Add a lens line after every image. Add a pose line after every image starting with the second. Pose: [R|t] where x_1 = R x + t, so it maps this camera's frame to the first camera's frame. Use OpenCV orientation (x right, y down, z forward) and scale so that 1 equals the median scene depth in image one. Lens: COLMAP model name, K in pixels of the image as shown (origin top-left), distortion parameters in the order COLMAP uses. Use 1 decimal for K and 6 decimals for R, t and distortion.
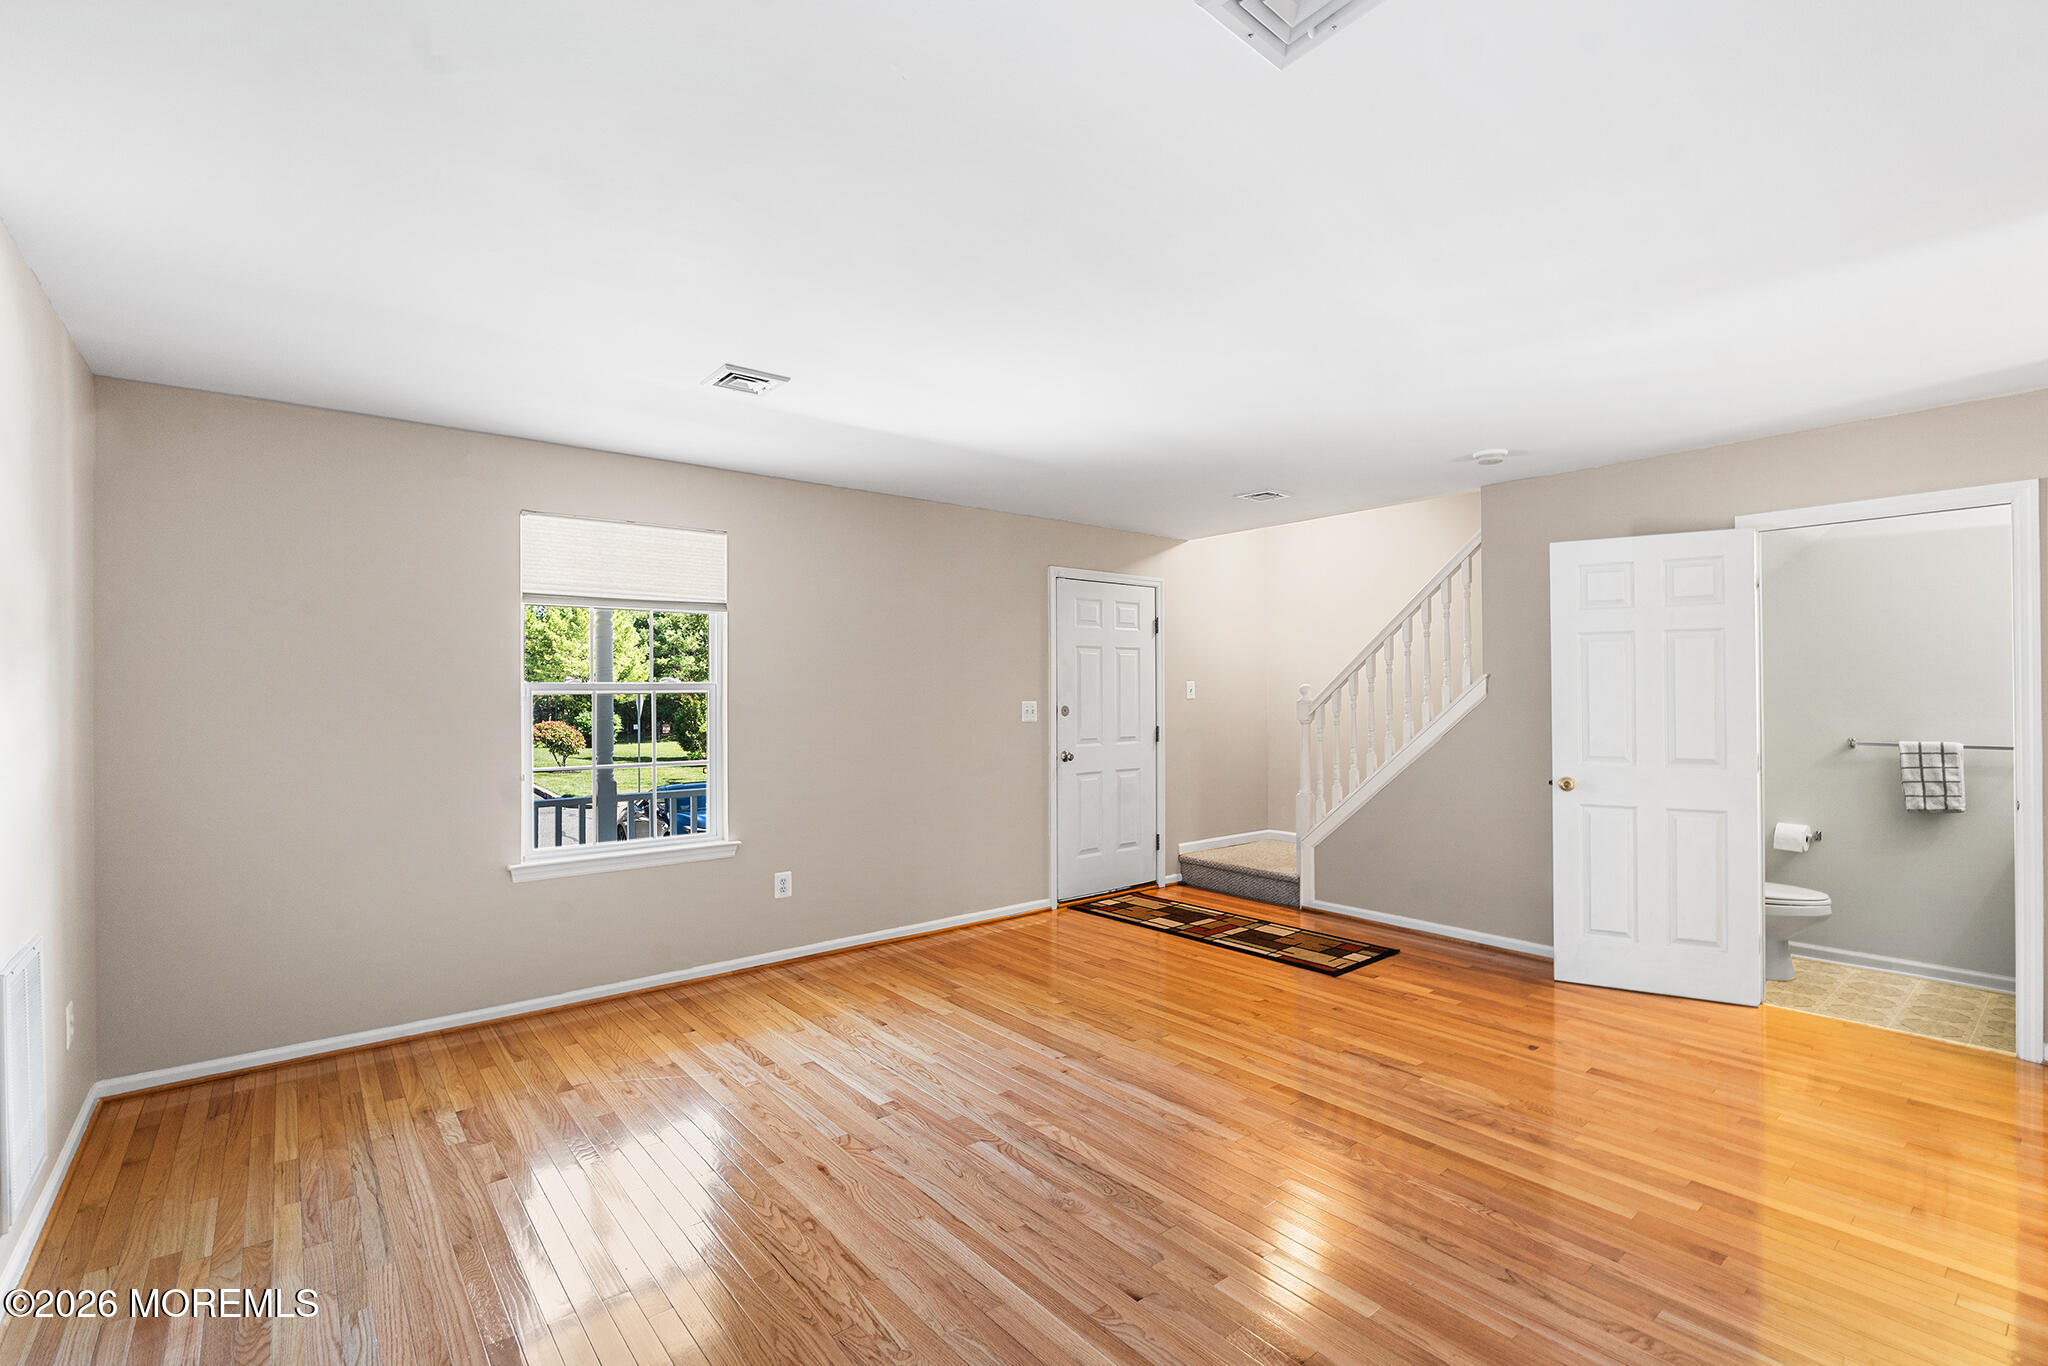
lens RADIAL K [[918.5, 0, 1019.6], [0, 918.5, 686.8], [0, 0, 1]] dist [-0.006794, 0.003021]
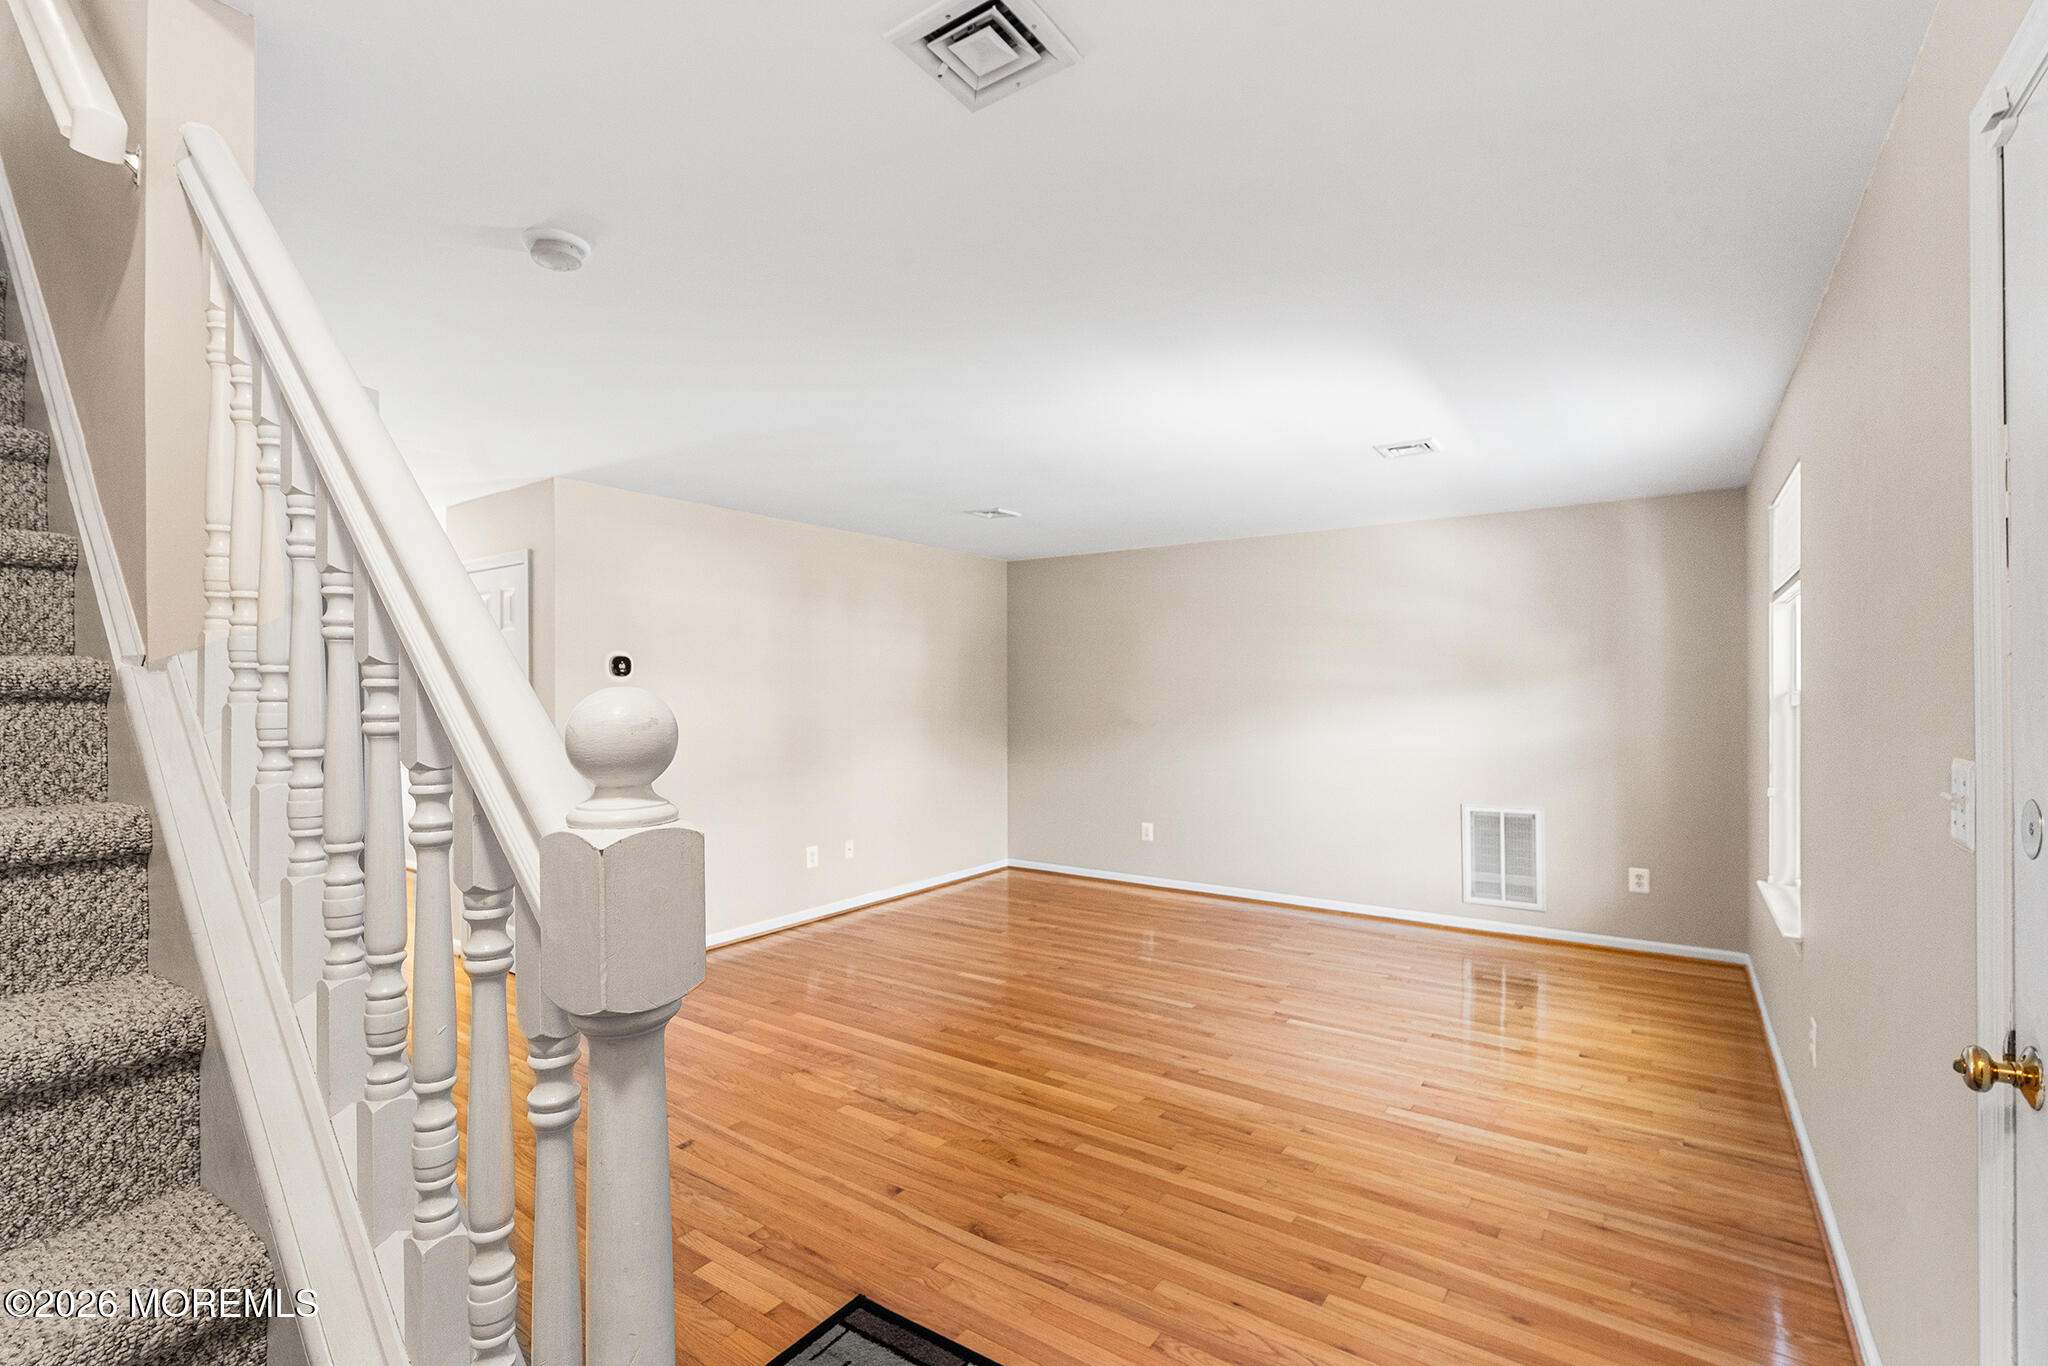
lens RADIAL K [[918.5, 0, 1024.2], [0, 918.5, 685.5], [0, 0, 1]] dist [-0.006794, 0.003021]
pose [[-0.962102, 0.006769, -0.272604, 0.374301], [0.010851, 0.999850, -0.013467, -0.002835], [0.272472, -0.015914, -0.962032, 1.436189]]
